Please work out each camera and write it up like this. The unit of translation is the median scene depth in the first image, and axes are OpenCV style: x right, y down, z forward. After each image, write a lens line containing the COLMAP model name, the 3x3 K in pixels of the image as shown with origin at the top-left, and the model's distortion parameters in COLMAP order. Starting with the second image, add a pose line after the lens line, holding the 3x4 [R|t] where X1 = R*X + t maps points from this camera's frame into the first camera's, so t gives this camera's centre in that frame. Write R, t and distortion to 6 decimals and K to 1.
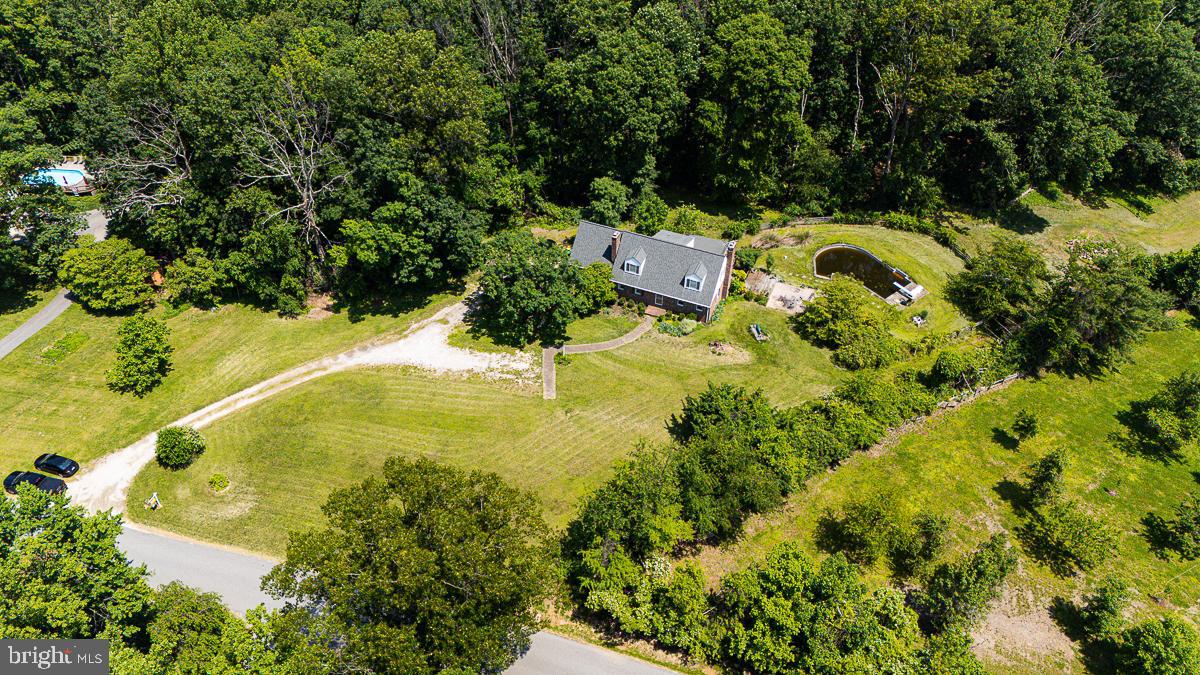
lens RADIAL K [[871.4, 0, 620.2], [0, 871.4, 337.9], [0, 0, 1]] dist [0.128051, -0.113562]
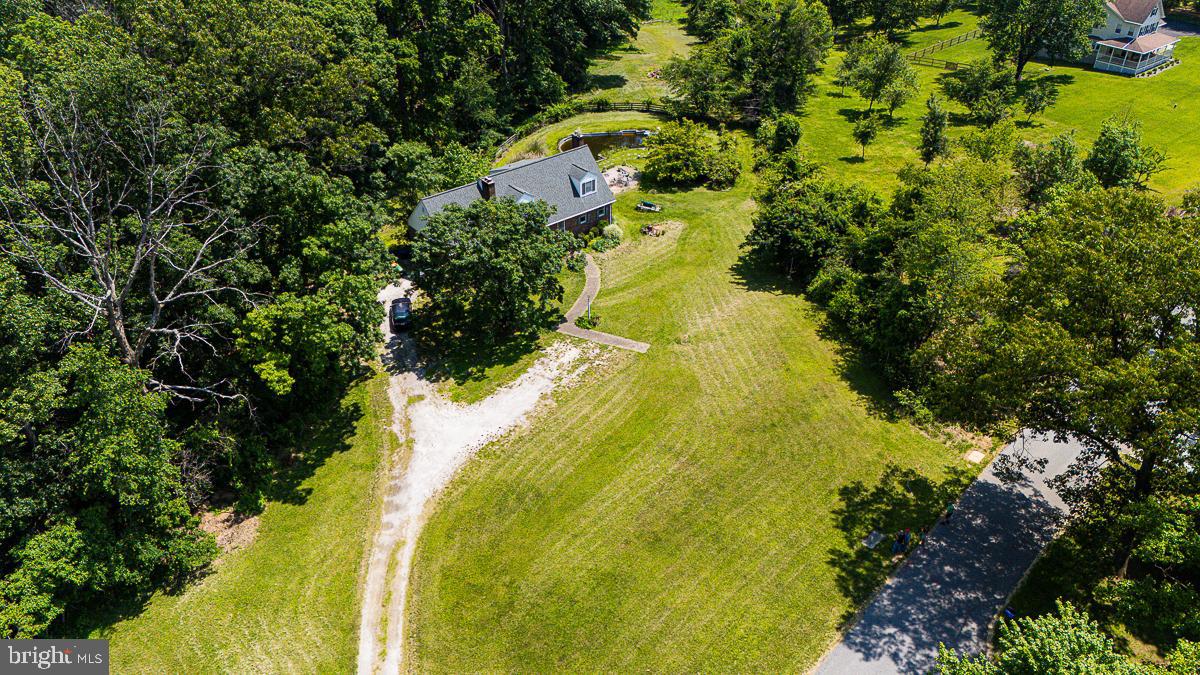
lens RADIAL K [[851.7, 0, 611.9], [0, 851.7, 333.2], [0, 0, 1]] dist [0.165514, -0.256758]
pose [[0.481354, -0.523222, 0.703233, -0.550419], [0.610886, 0.775604, 0.158924, -0.068908], [-0.628583, 0.353096, 0.692969, 0.464319]]
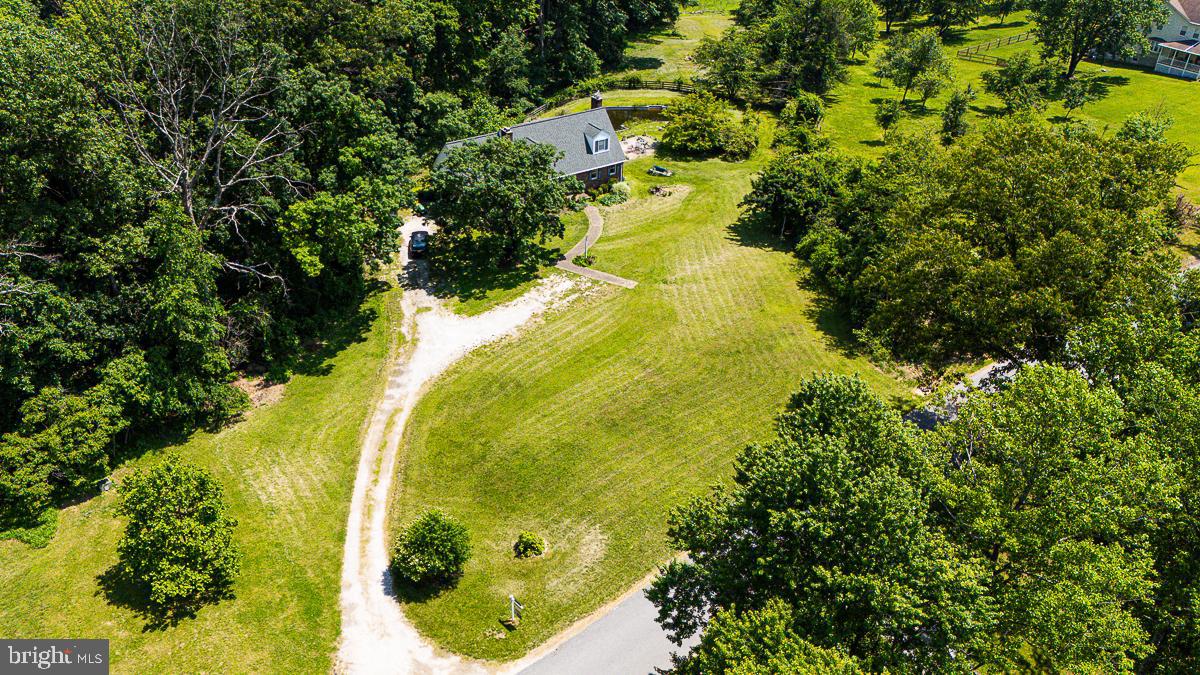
lens RADIAL K [[934.3, 0, 559.5], [0, 934.3, 341.4], [0, 0, 1]] dist [0.152914, -0.195450]
pose [[0.593374, -0.463025, 0.658419, -0.658412], [0.558497, 0.825881, 0.077468, 0.005315], [-0.579646, 0.321758, 0.748654, 0.370430]]
